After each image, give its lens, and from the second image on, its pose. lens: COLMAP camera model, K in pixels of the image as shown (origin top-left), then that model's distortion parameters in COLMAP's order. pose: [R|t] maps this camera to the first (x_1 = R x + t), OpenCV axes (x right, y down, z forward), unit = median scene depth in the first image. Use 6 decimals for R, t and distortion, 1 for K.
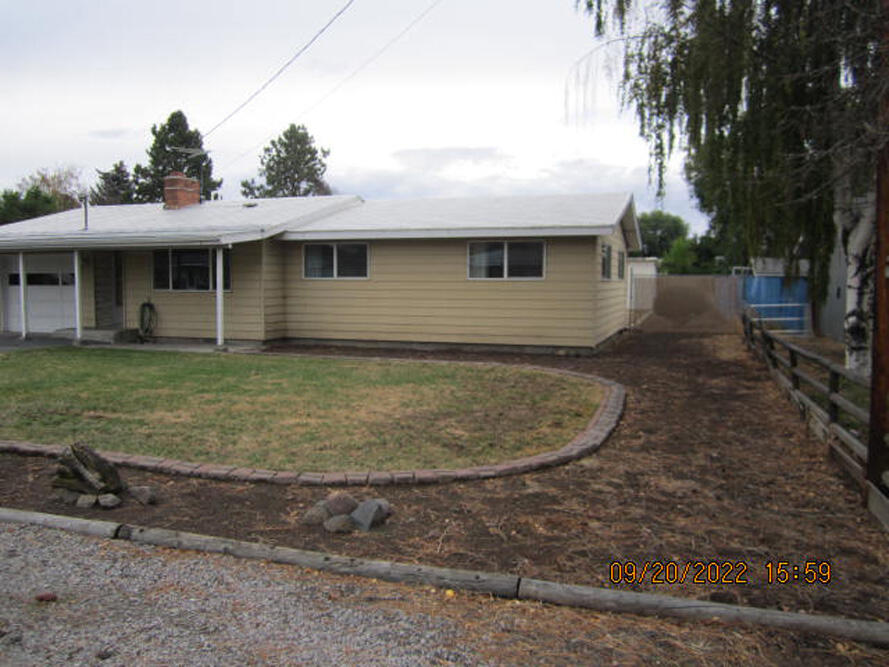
lens RADIAL K [[744.5, 0, 444.5], [0, 744.5, 333.5], [0, 0, 1]] dist [-0.042535, 0.015556]
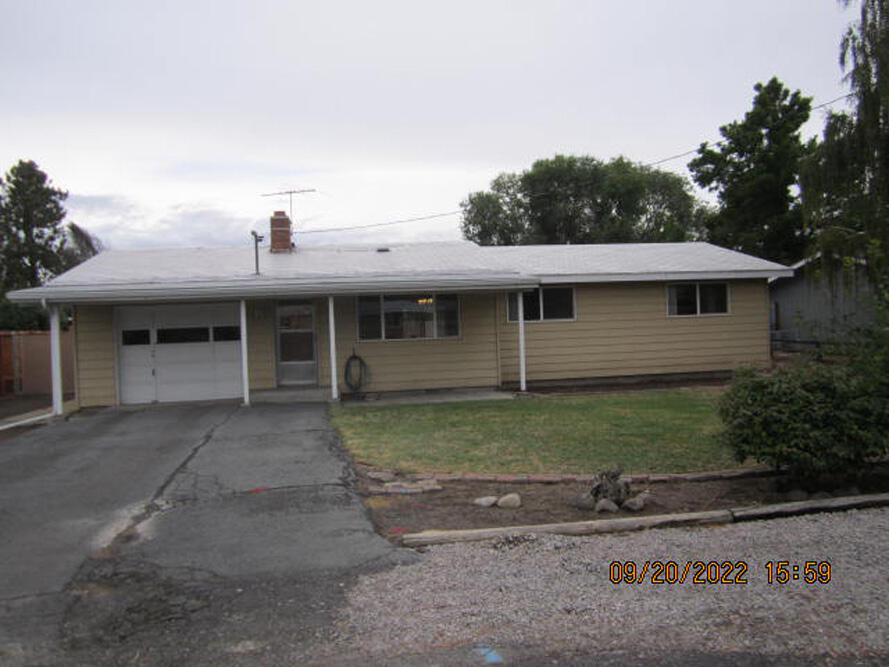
lens RADIAL K [[744.5, 0, 444.5], [0, 744.5, 333.5], [0, 0, 1]] dist [-0.042535, 0.015556]
pose [[0.872975, -0.040632, 0.486070, -0.718529], [0.074625, 0.995918, -0.050773, -0.012933], [-0.482023, 0.080596, 0.872444, 0.150157]]
